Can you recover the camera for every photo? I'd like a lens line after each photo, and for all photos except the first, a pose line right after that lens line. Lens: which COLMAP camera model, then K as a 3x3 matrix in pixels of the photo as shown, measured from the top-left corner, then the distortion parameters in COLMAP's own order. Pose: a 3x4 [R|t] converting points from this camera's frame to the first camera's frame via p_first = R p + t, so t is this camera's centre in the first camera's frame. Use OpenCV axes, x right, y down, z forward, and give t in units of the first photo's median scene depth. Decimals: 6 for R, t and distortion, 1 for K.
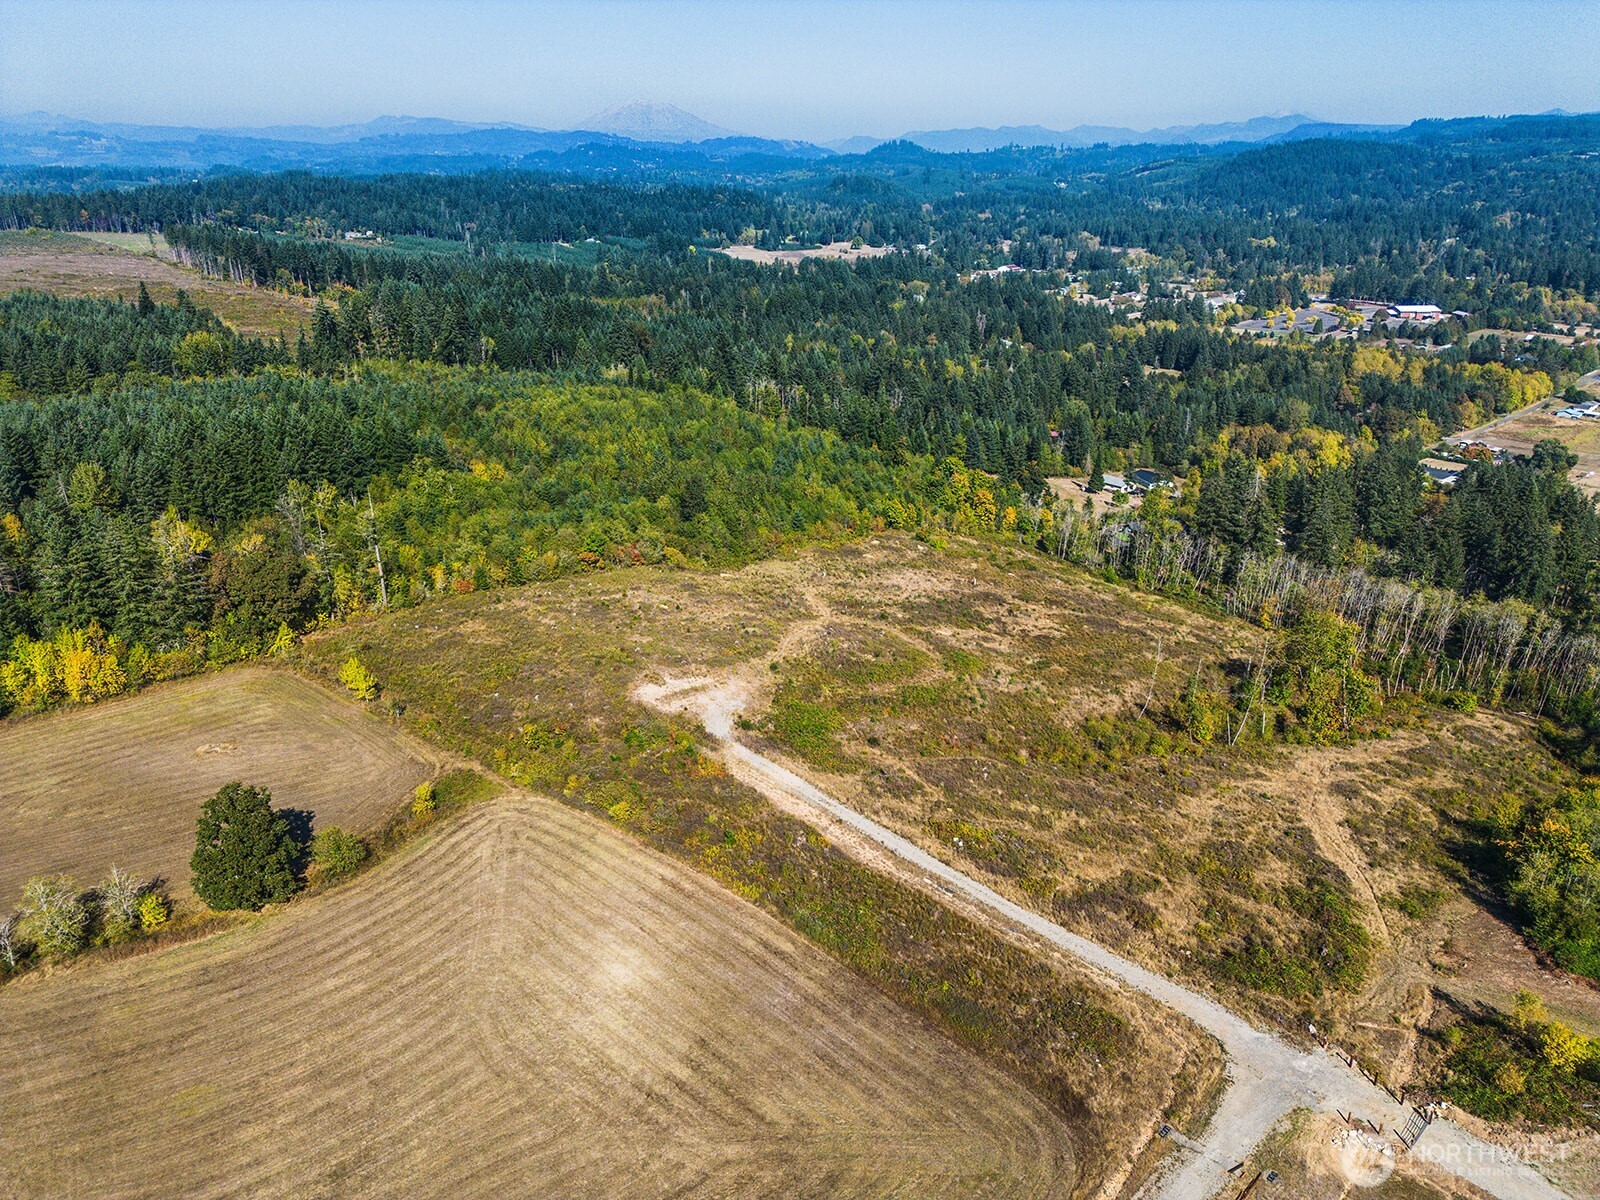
lens RADIAL K [[1121.8, 0, 811.5], [0, 1121.8, 601.4], [0, 0, 1]] dist [0.058338, -0.050465]
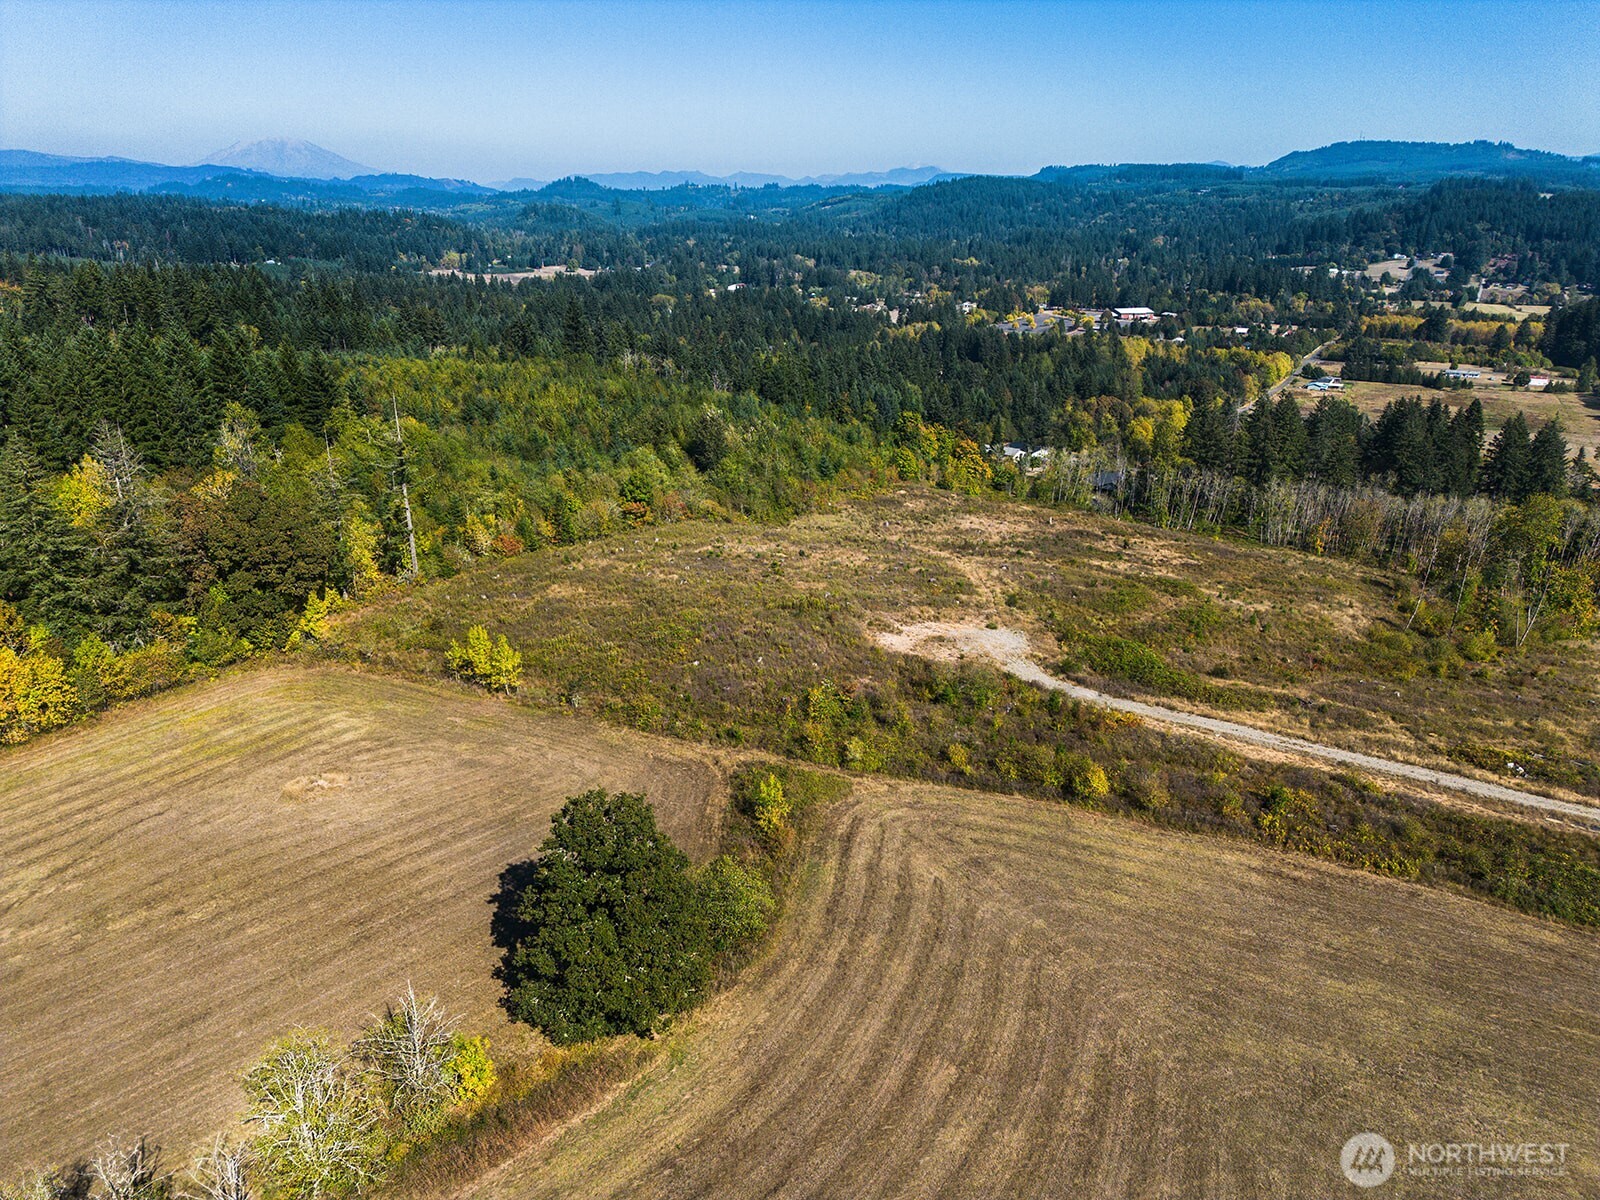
lens RADIAL K [[1121.8, 0, 810.0], [0, 1121.8, 600.6], [0, 0, 1]] dist [0.058338, -0.050465]
pose [[0.961917, -0.085999, 0.259461, -0.236090], [0.095070, 0.995214, -0.022595, 0.041115], [-0.256276, 0.046401, 0.965489, 0.206671]]
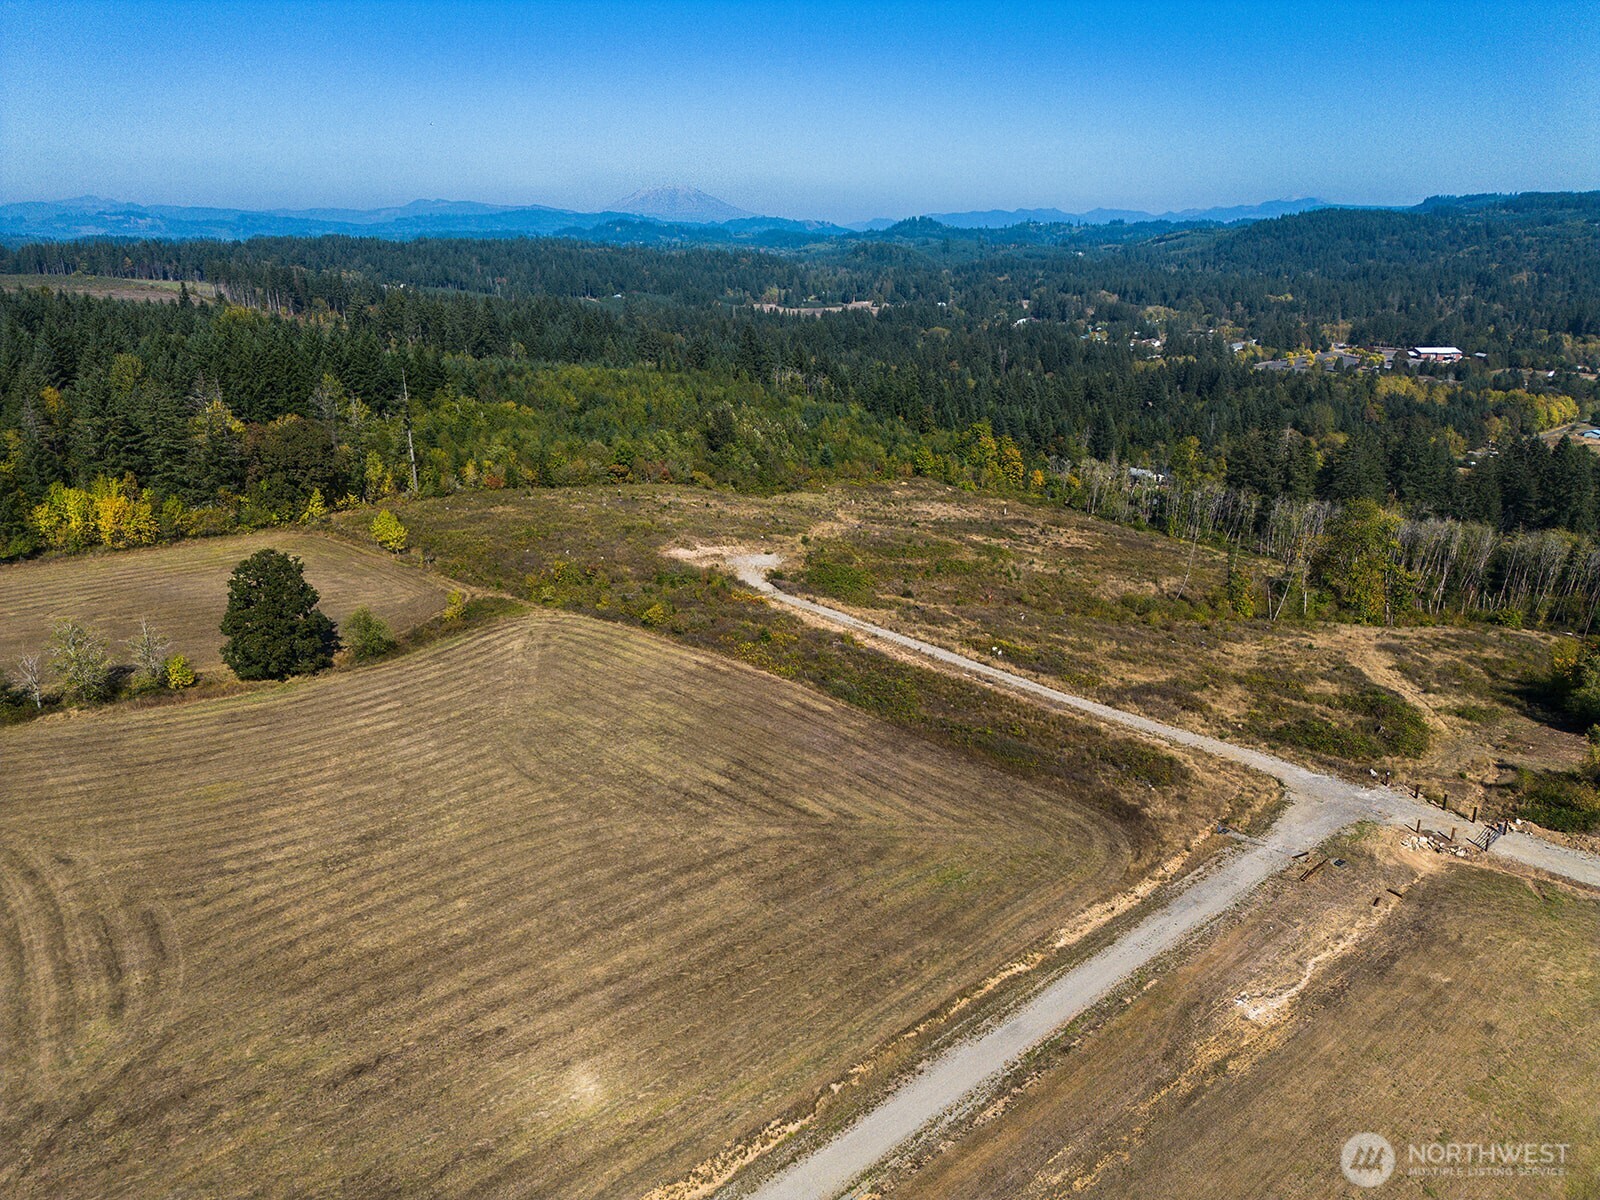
lens RADIAL K [[1121.8, 0, 811.6], [0, 1121.8, 603.4], [0, 0, 1]] dist [0.058338, -0.050465]
pose [[0.999846, 0.005561, -0.016646, -0.007481], [-0.006594, 0.998016, -0.062615, 0.116534], [0.016265, 0.062715, 0.997899, 0.010680]]
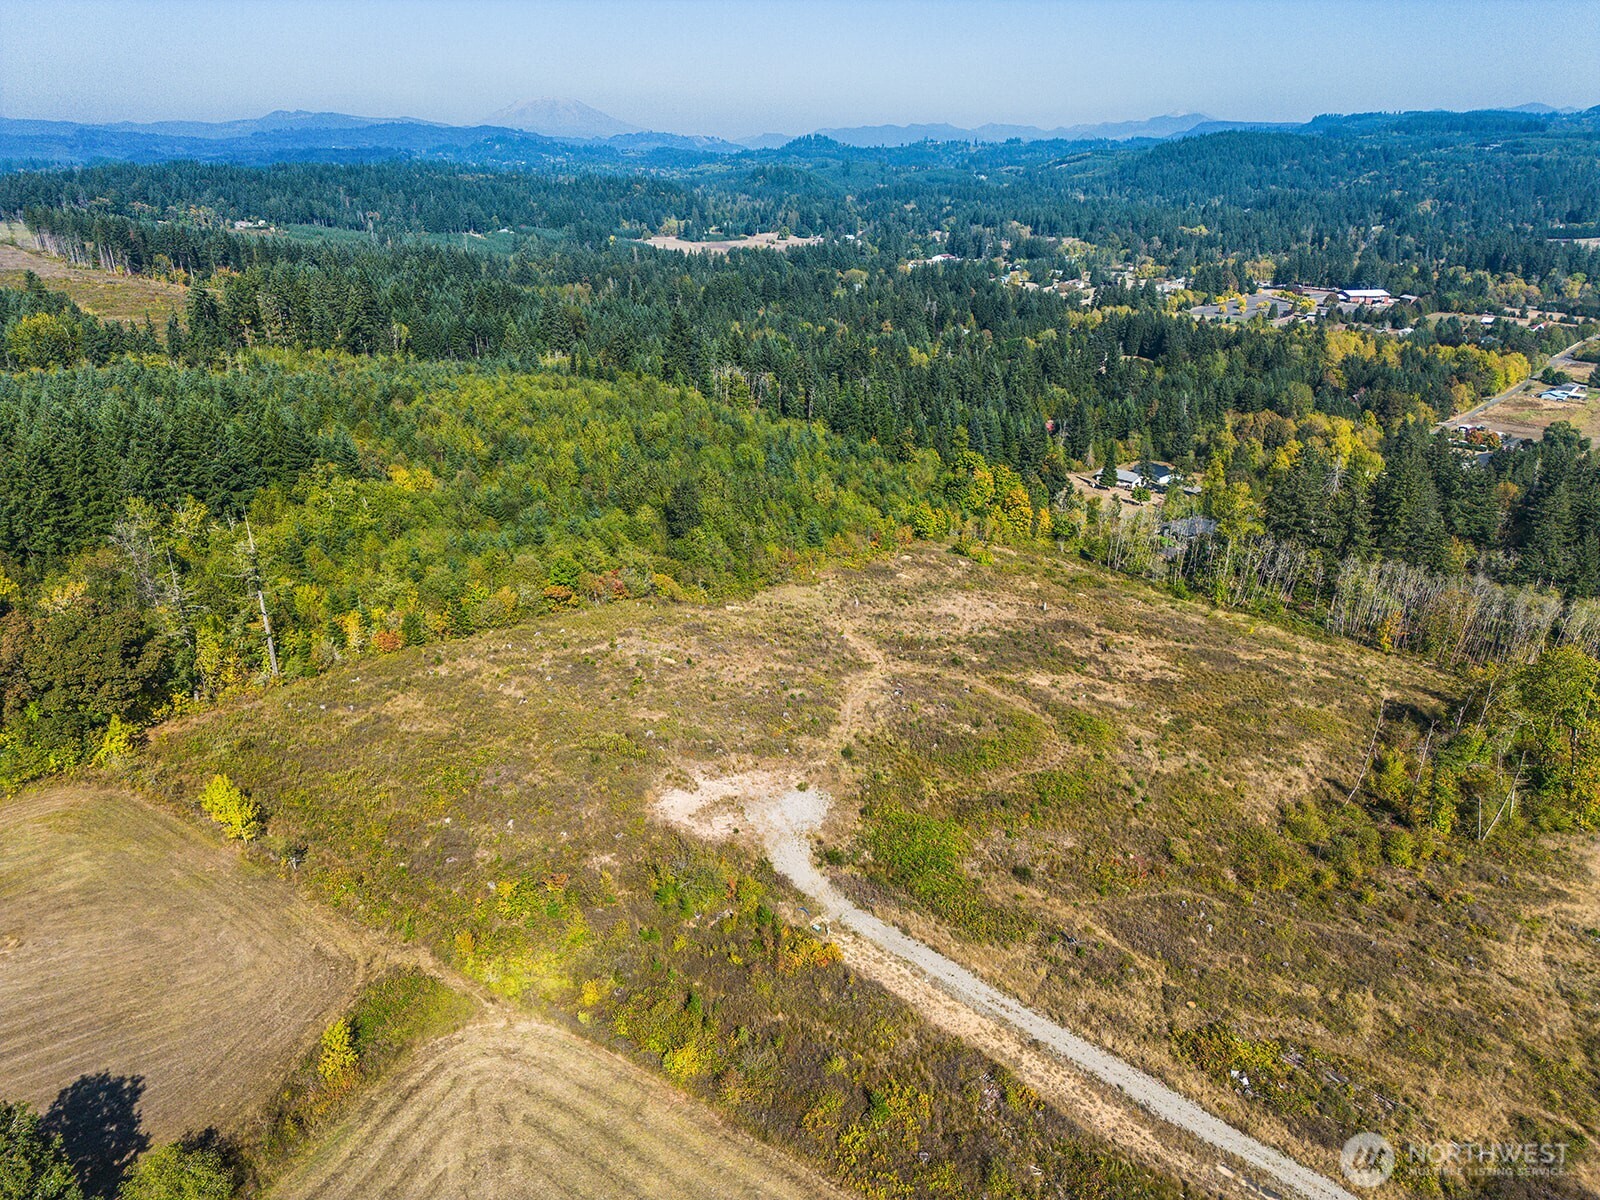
lens RADIAL K [[1121.8, 0, 809.9], [0, 1121.8, 602.6], [0, 0, 1]] dist [0.058338, -0.050465]
pose [[0.997370, -0.026752, 0.067367, -0.067385], [0.026573, 0.999641, 0.003538, -0.025414], [-0.067437, -0.001739, 0.997722, 0.200684]]
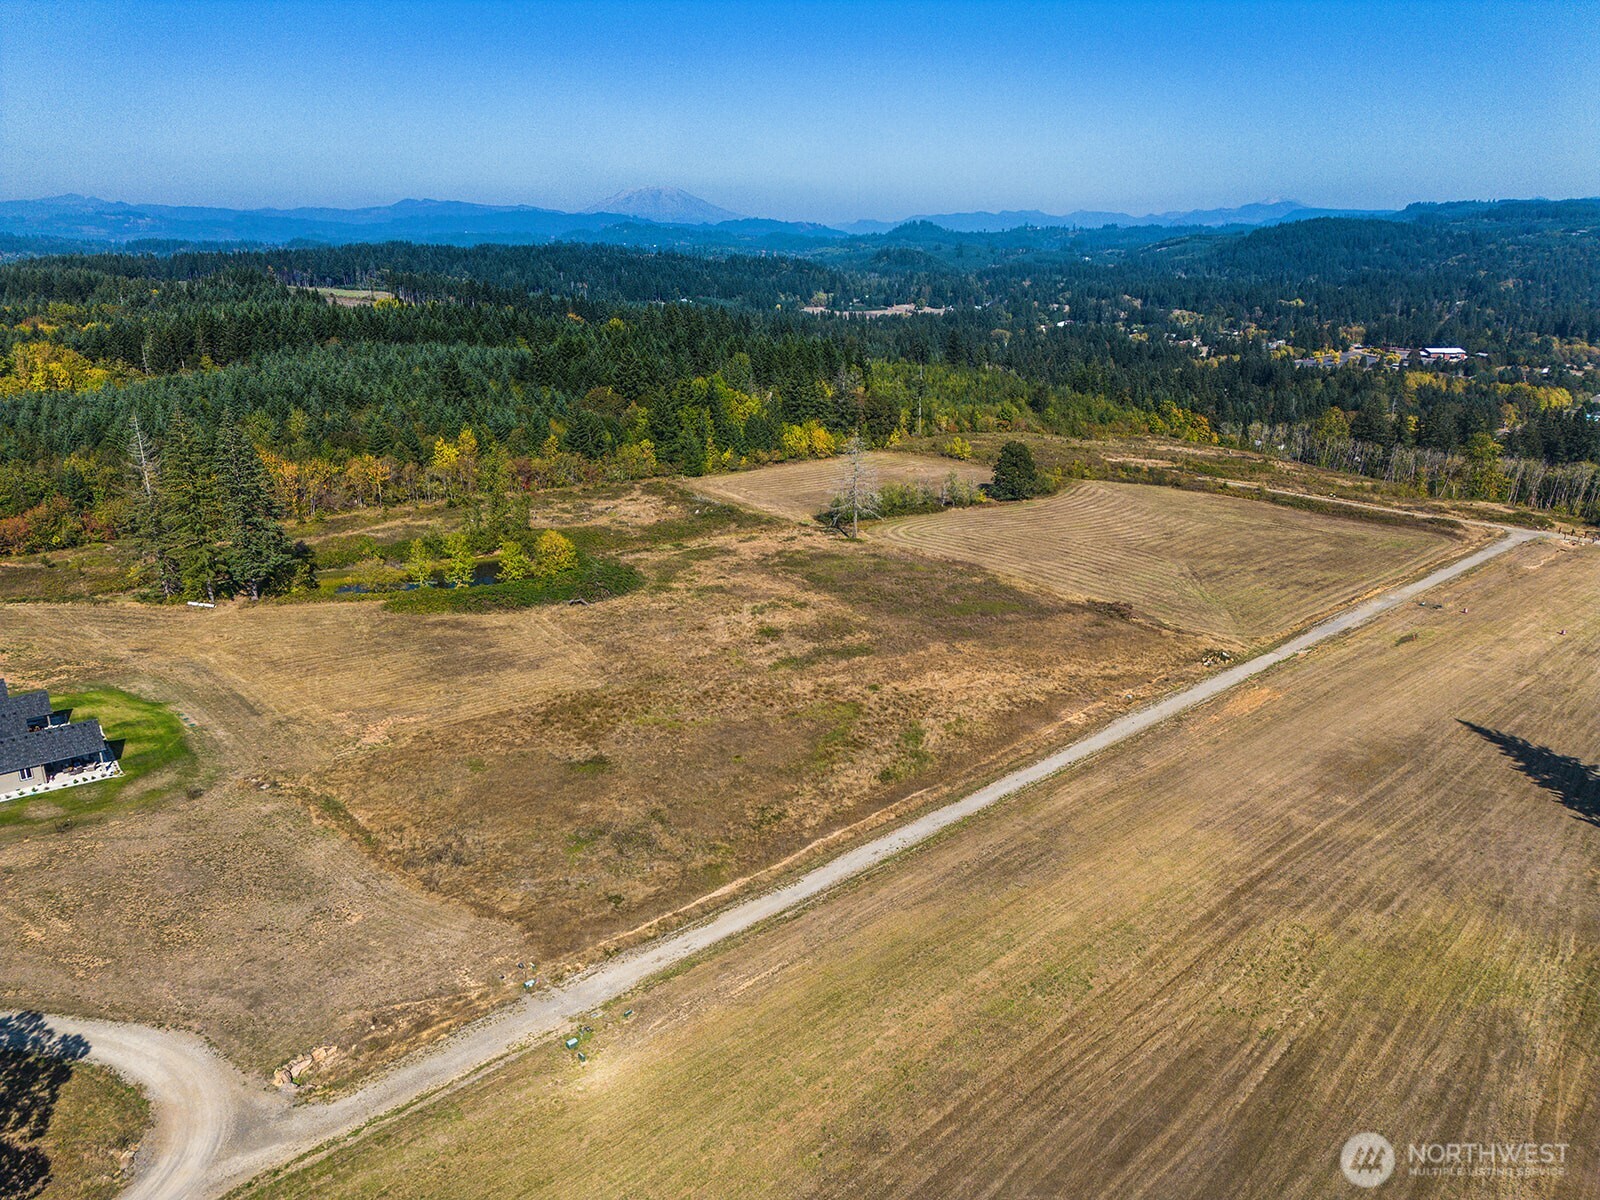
lens RADIAL K [[1121.8, 0, 816.3], [0, 1121.8, 602.6], [0, 0, 1]] dist [0.058338, -0.050465]
pose [[0.999993, 0.002713, 0.002760, -0.387547], [-0.002532, 0.997976, -0.063534, 0.263510], [-0.002927, 0.063527, 0.997976, -0.480198]]
